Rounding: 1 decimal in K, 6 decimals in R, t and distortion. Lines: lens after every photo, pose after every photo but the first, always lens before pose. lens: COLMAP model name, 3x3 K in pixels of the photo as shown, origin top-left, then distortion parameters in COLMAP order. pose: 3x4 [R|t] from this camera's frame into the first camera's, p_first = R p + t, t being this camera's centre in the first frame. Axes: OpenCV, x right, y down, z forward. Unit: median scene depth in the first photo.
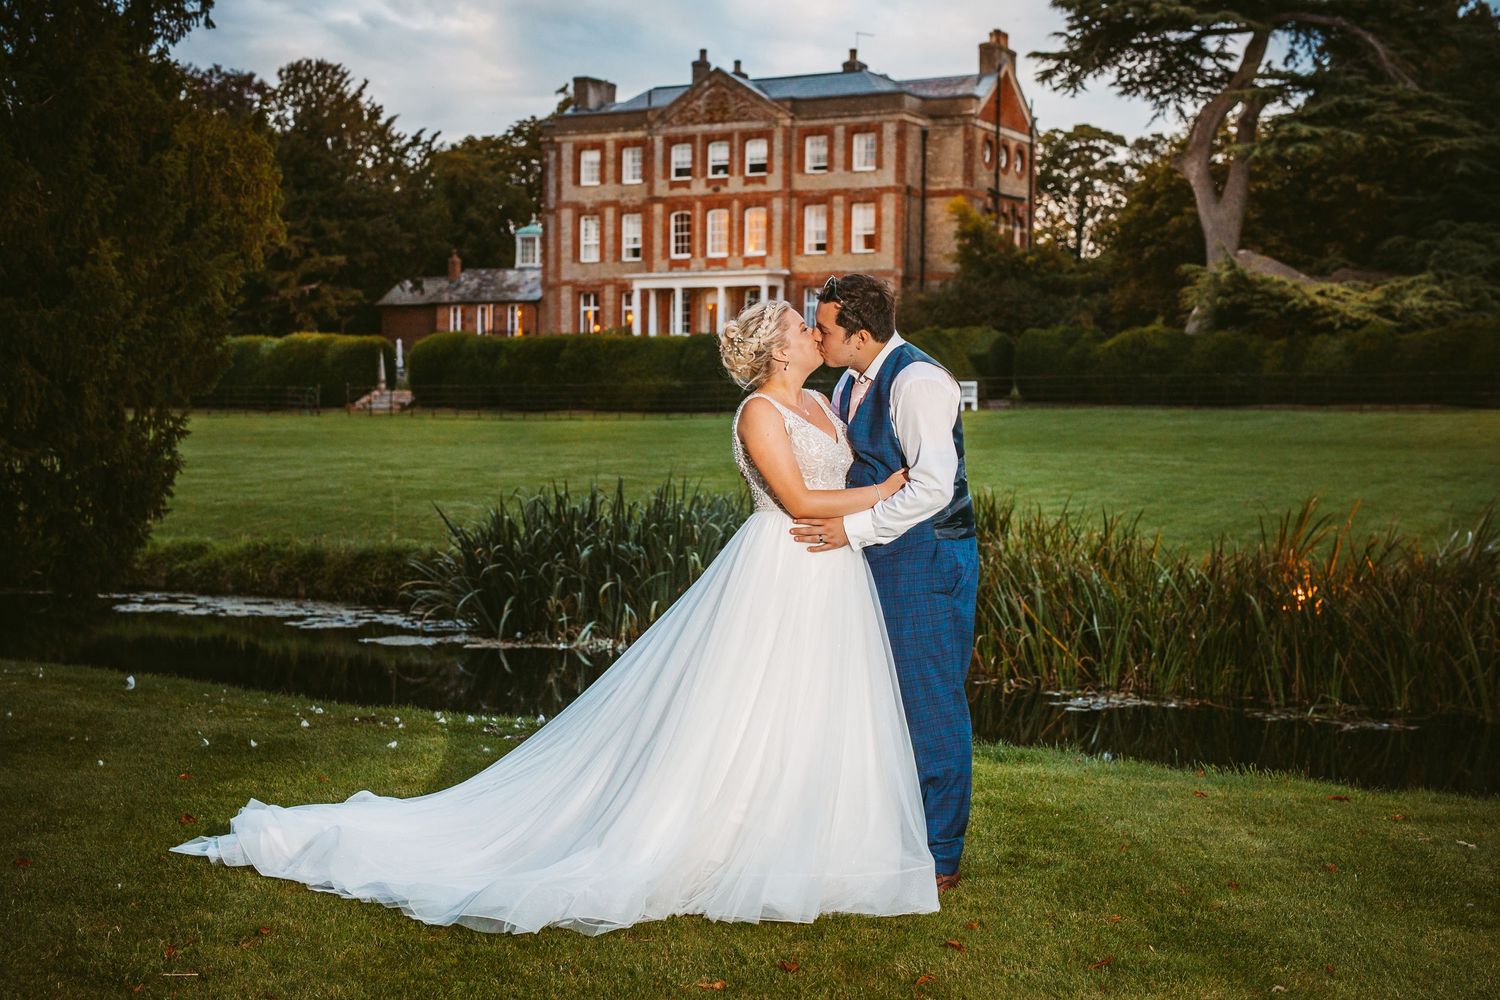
lens RADIAL K [[2145.1, 0, 757.5], [0, 2145.1, 495.2], [0, 0, 1]] dist [0.006853, 0.000000]
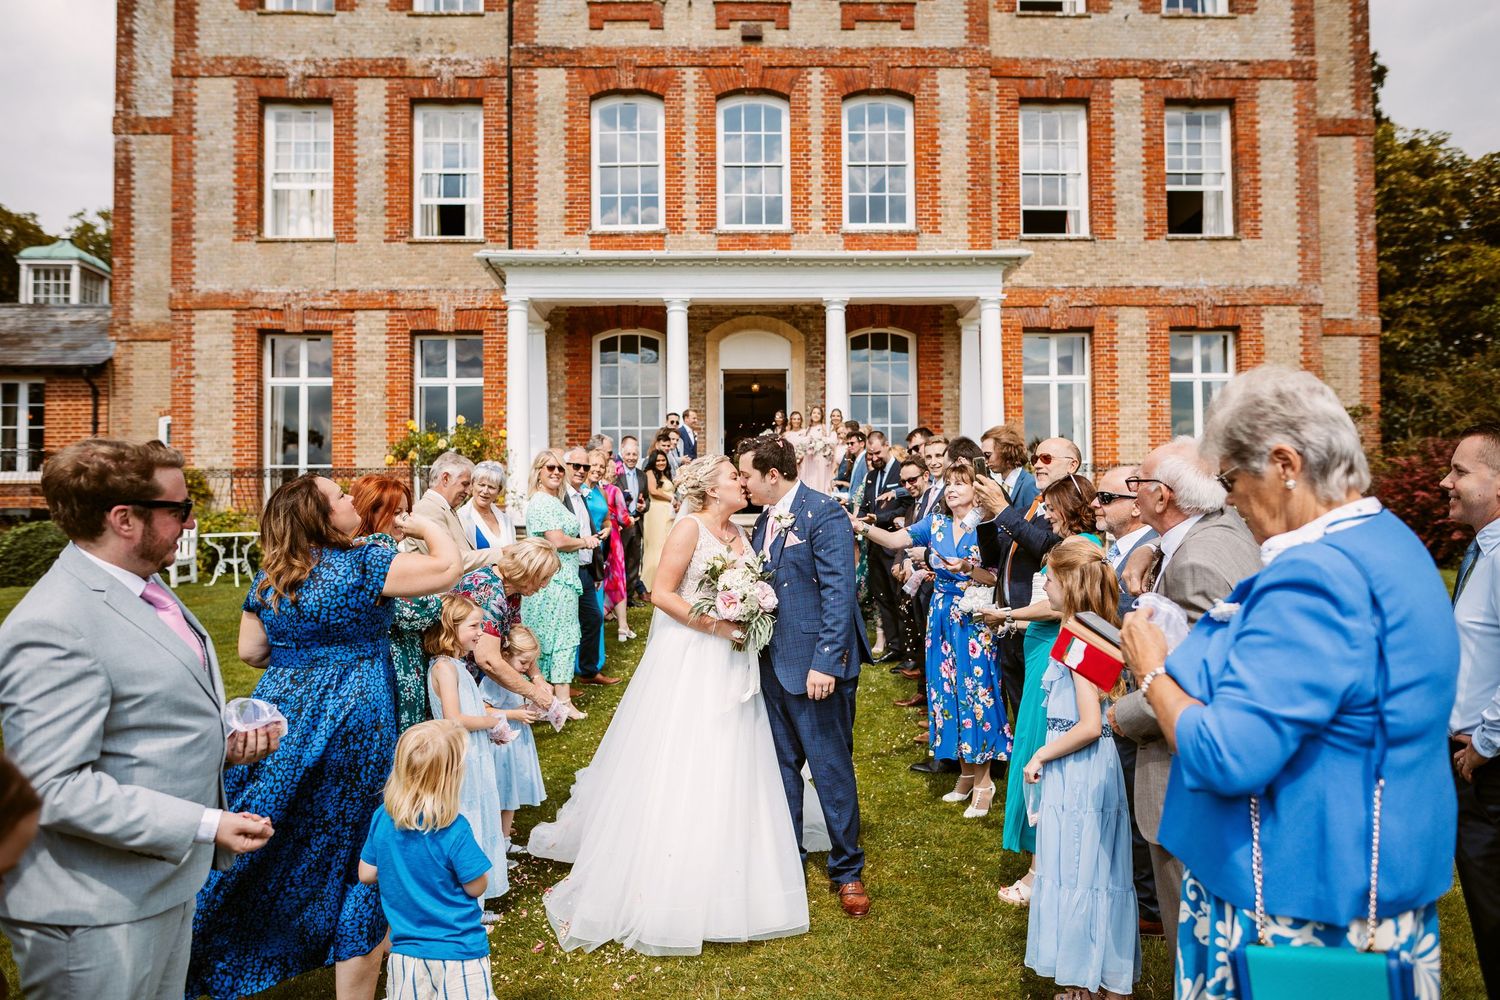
lens RADIAL K [[1060.6, 0, 709.1], [0, 1060.6, 495.0], [0, 0, 1]] dist [-0.018616, 0.016283]
pose [[0.881837, 0.007736, 0.471492, -0.100305], [0.027139, 0.997376, -0.067123, -0.058609], [-0.470773, 0.071988, 0.879312, 0.845868]]
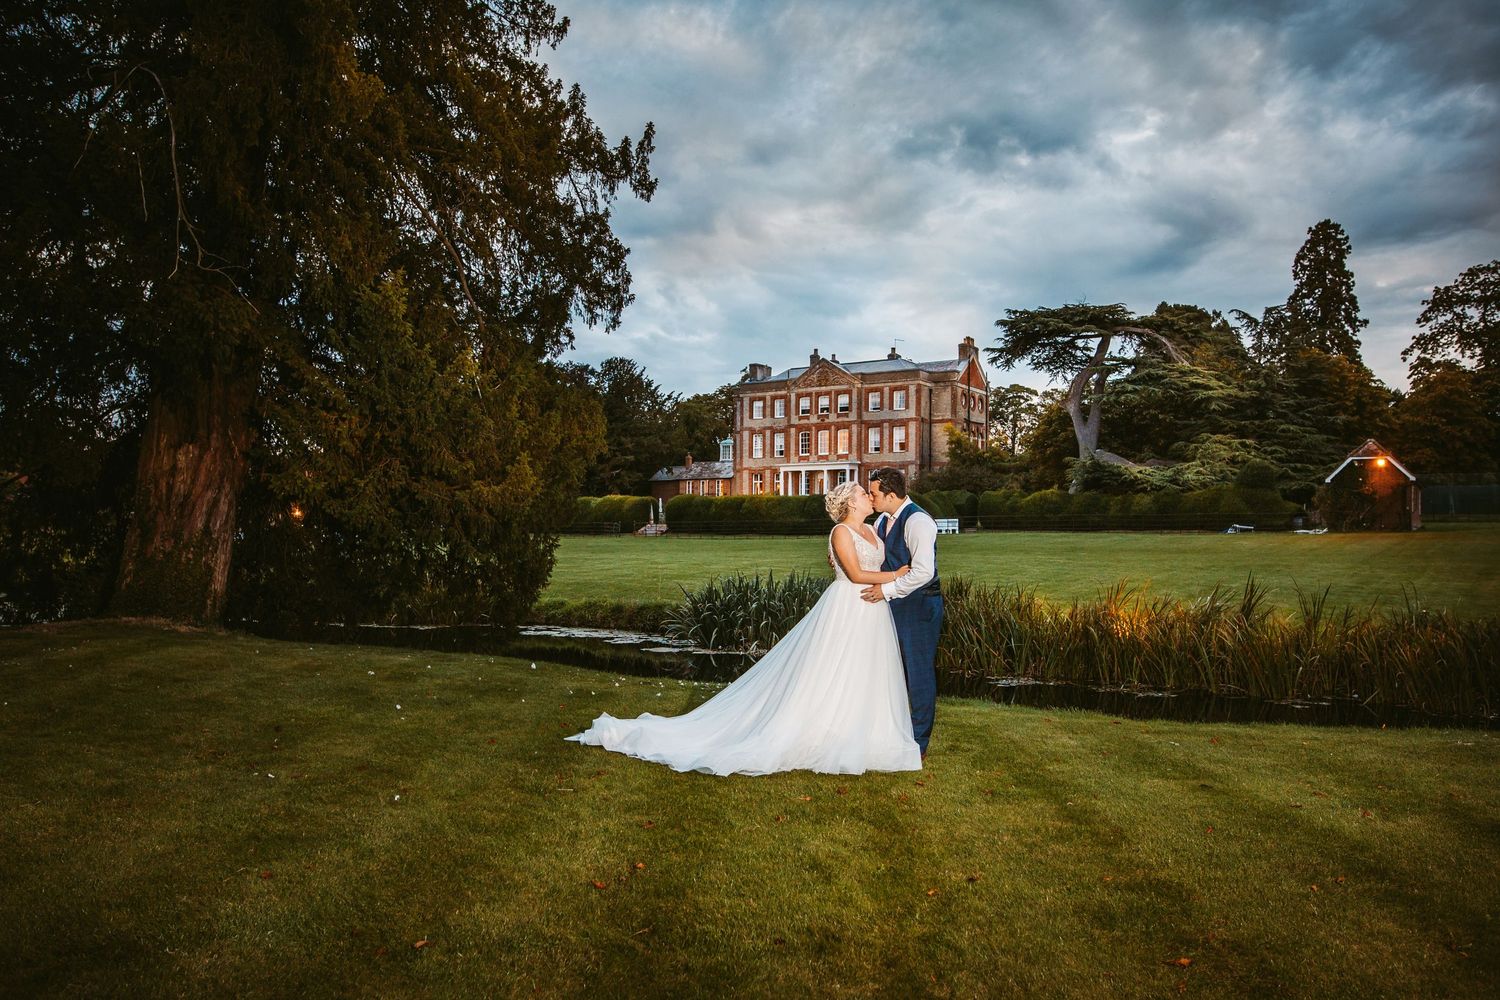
lens RADIAL K [[1060.6, 0, 766.1], [0, 1060.6, 500.1], [0, 0, 1]] dist [-0.018616, 0.016283]
pose [[0.997705, -0.003915, -0.067594, -0.005653], [-0.000932, 0.997437, -0.071541, -0.001680], [0.067701, 0.071440, 0.995145, 0.045832]]
